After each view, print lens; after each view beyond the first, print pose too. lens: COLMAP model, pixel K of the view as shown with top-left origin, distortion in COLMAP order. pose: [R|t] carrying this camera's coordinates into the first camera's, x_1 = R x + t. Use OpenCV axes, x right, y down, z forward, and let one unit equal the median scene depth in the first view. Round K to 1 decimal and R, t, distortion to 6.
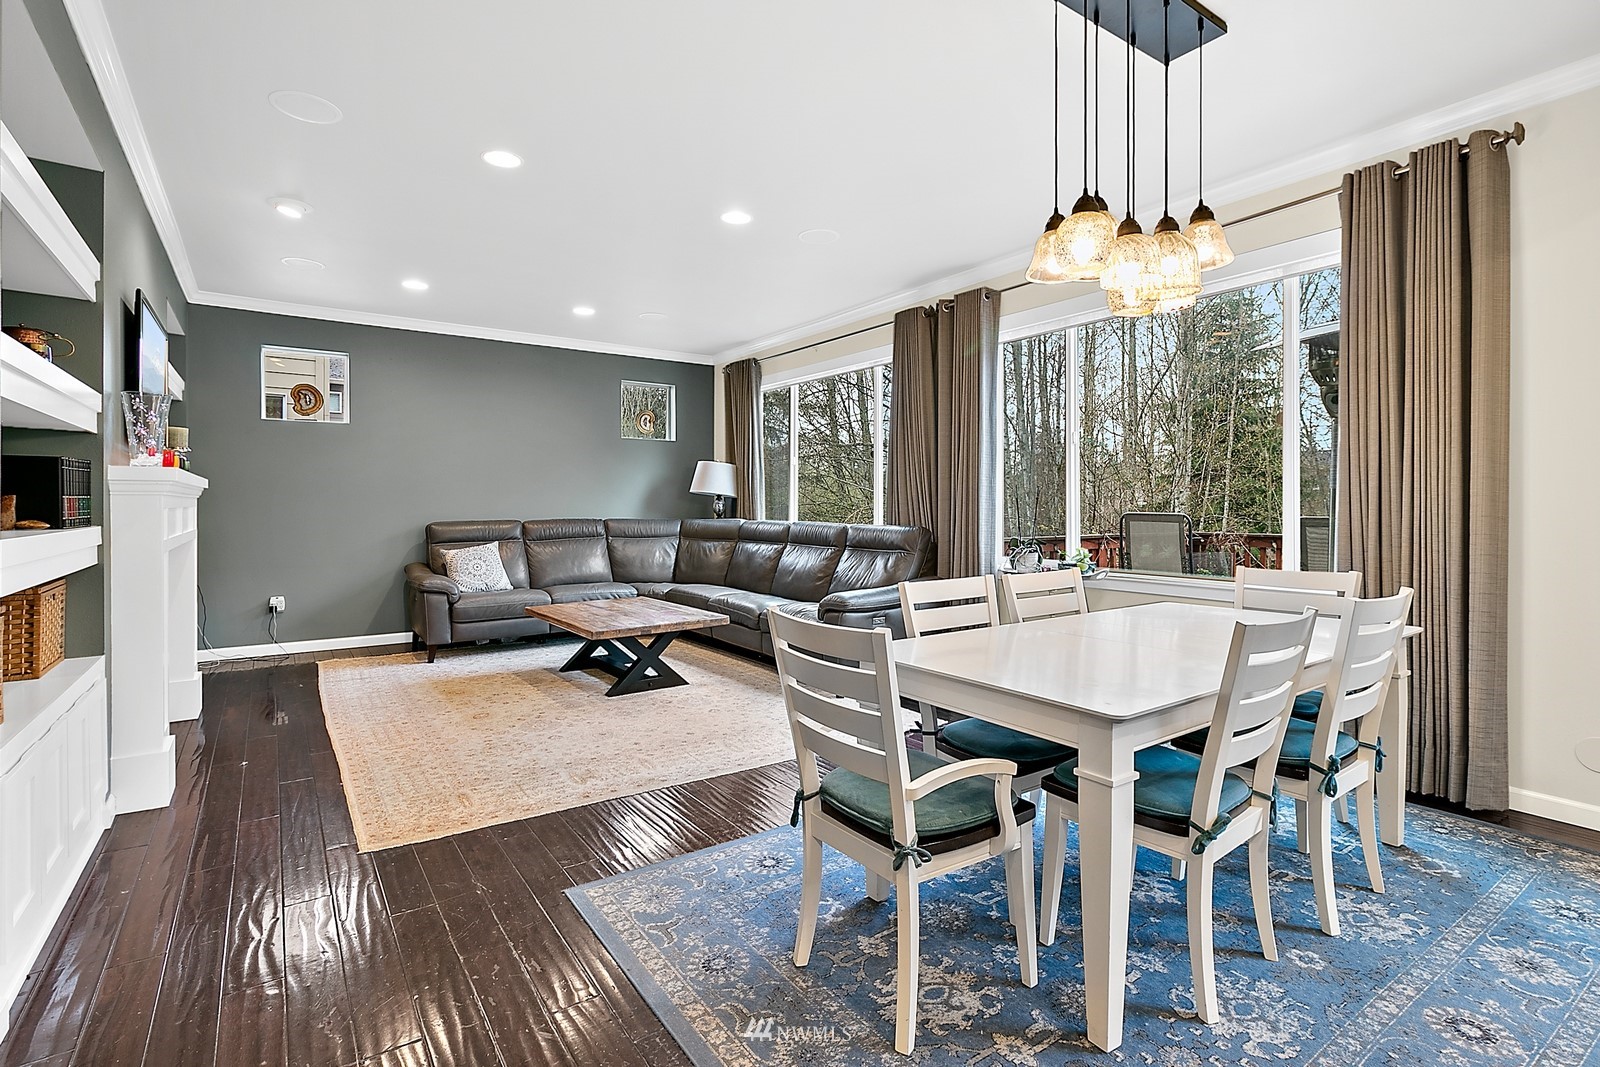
lens RADIAL K [[745.7, 0, 782.5], [0, 745.7, 512.4], [0, 0, 1]] dist [0.004955, -0.000090]
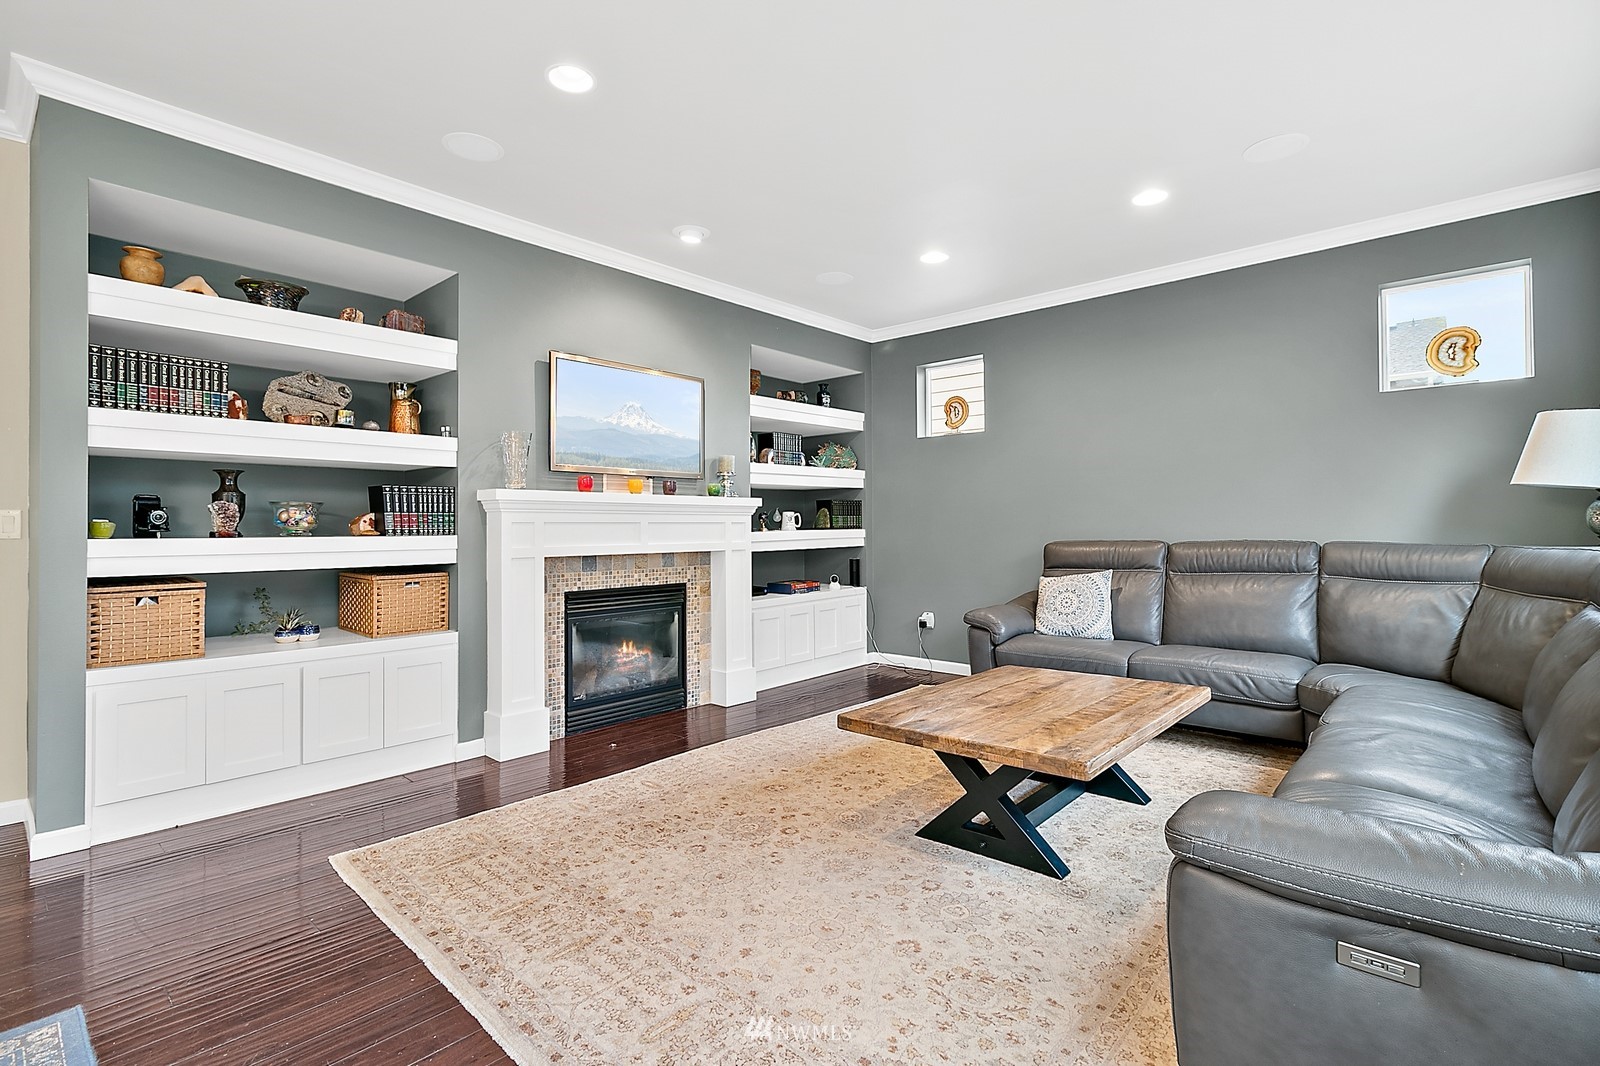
lens RADIAL K [[745.7, 0, 816.0], [0, 745.7, 518.6], [0, 0, 1]] dist [0.004955, -0.000090]
pose [[0.249036, -0.013200, -0.968404, 0.245189], [-0.004280, 0.999882, -0.014730, 0.001887], [0.968485, 0.007813, 0.248951, 0.569253]]
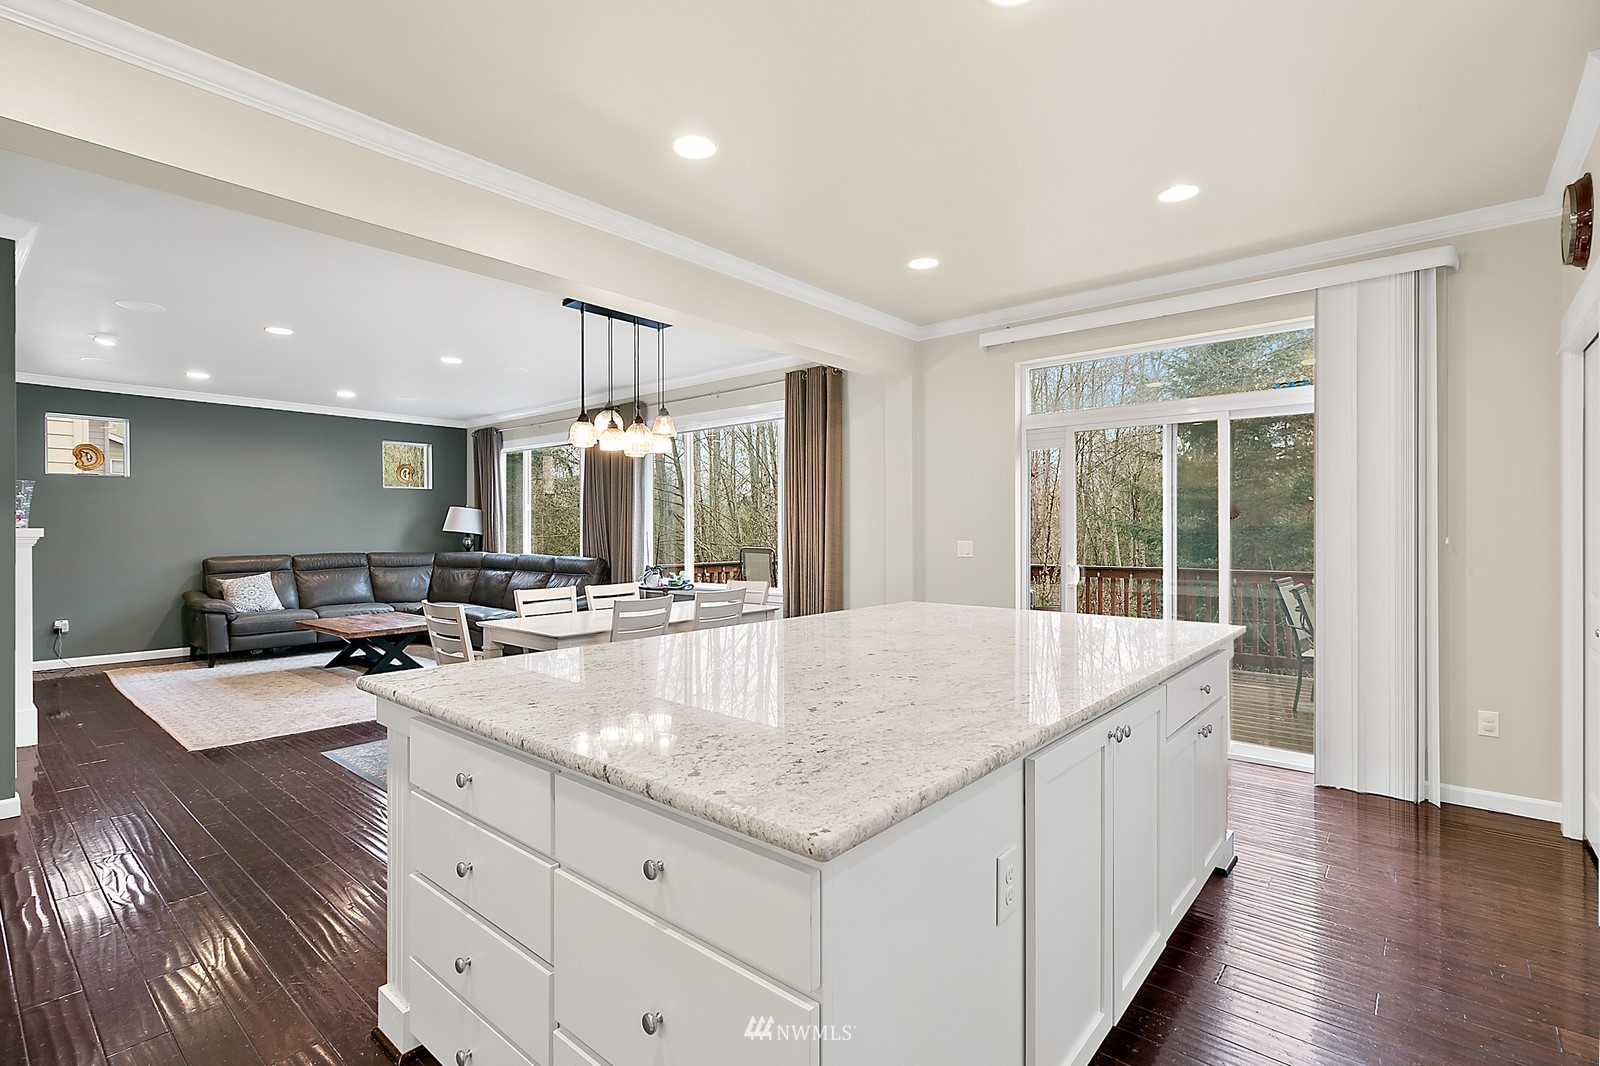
lens RADIAL K [[745.7, 0, 795.4], [0, 745.7, 535.9], [0, 0, 1]] dist [0.004955, -0.000090]
pose [[0.966200, -0.002582, 0.257782, 0.152456], [0.002748, 0.999996, -0.000282, -0.019530], [-0.257780, 0.000981, 0.966203, -0.454783]]
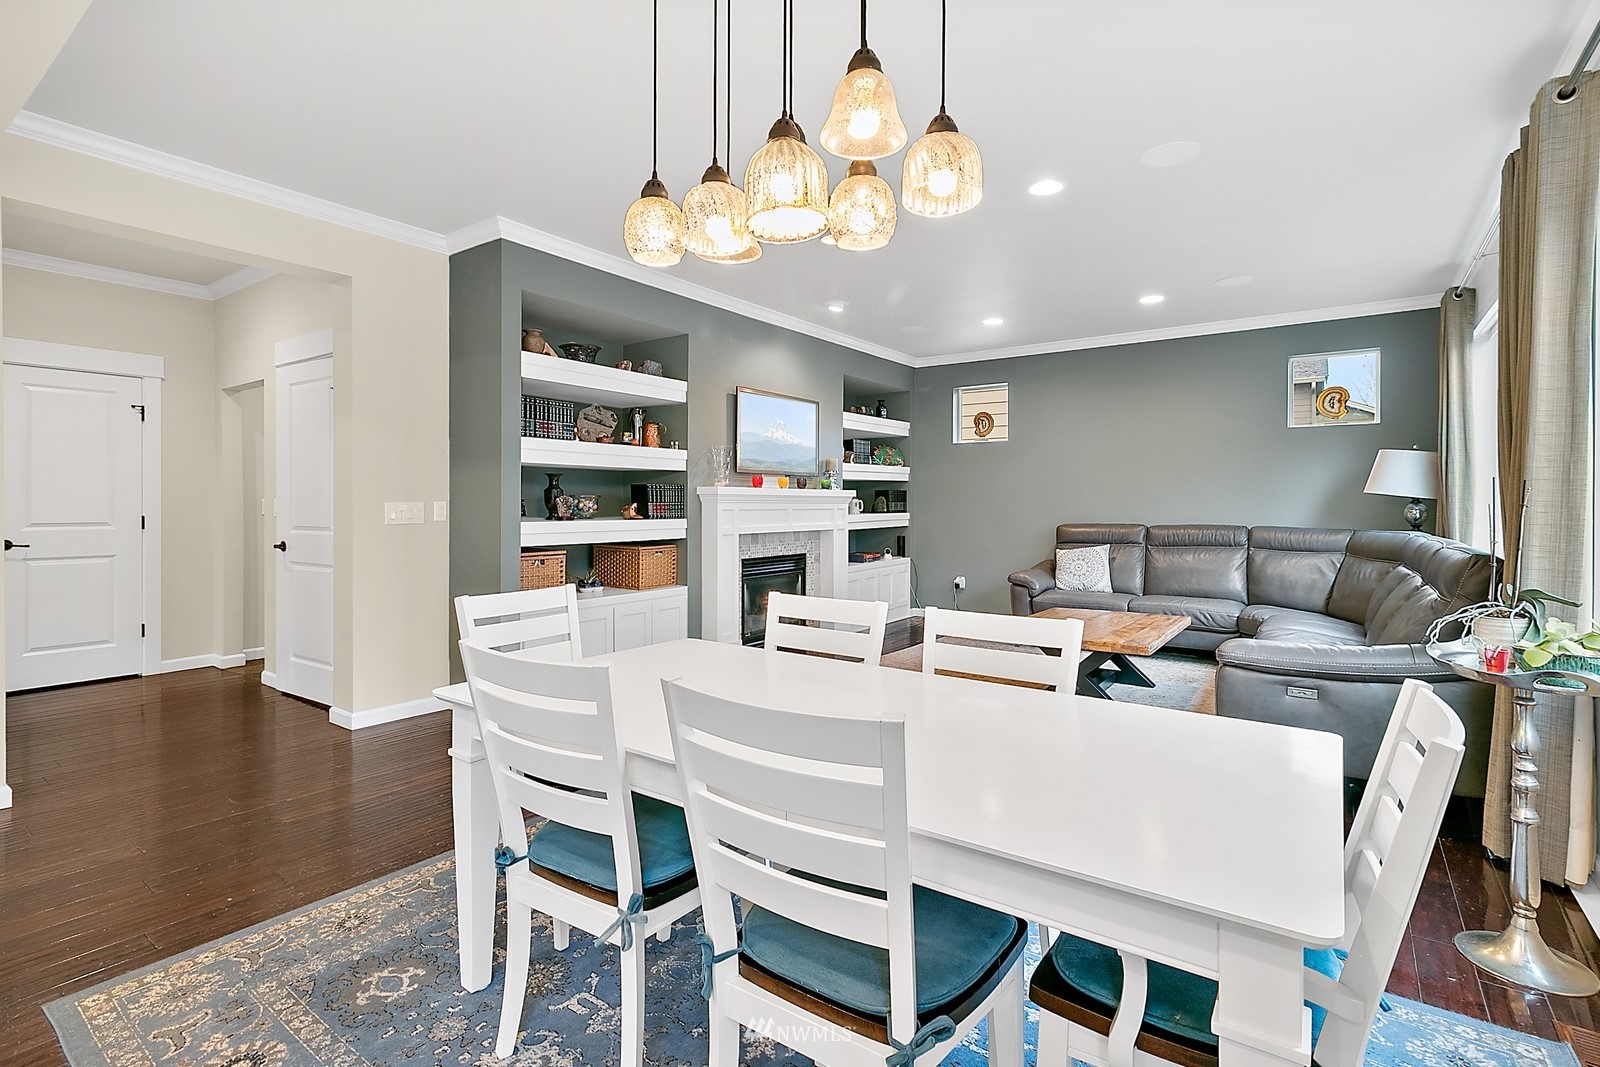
lens RADIAL K [[745.7, 0, 818.4], [0, 745.7, 504.9], [0, 0, 1]] dist [0.004955, -0.000090]
pose [[0.350098, 0.003299, -0.936707, 0.443233], [-0.012676, 0.999919, -0.001216, -0.008692], [0.936627, 0.012299, 0.350112, 0.284966]]
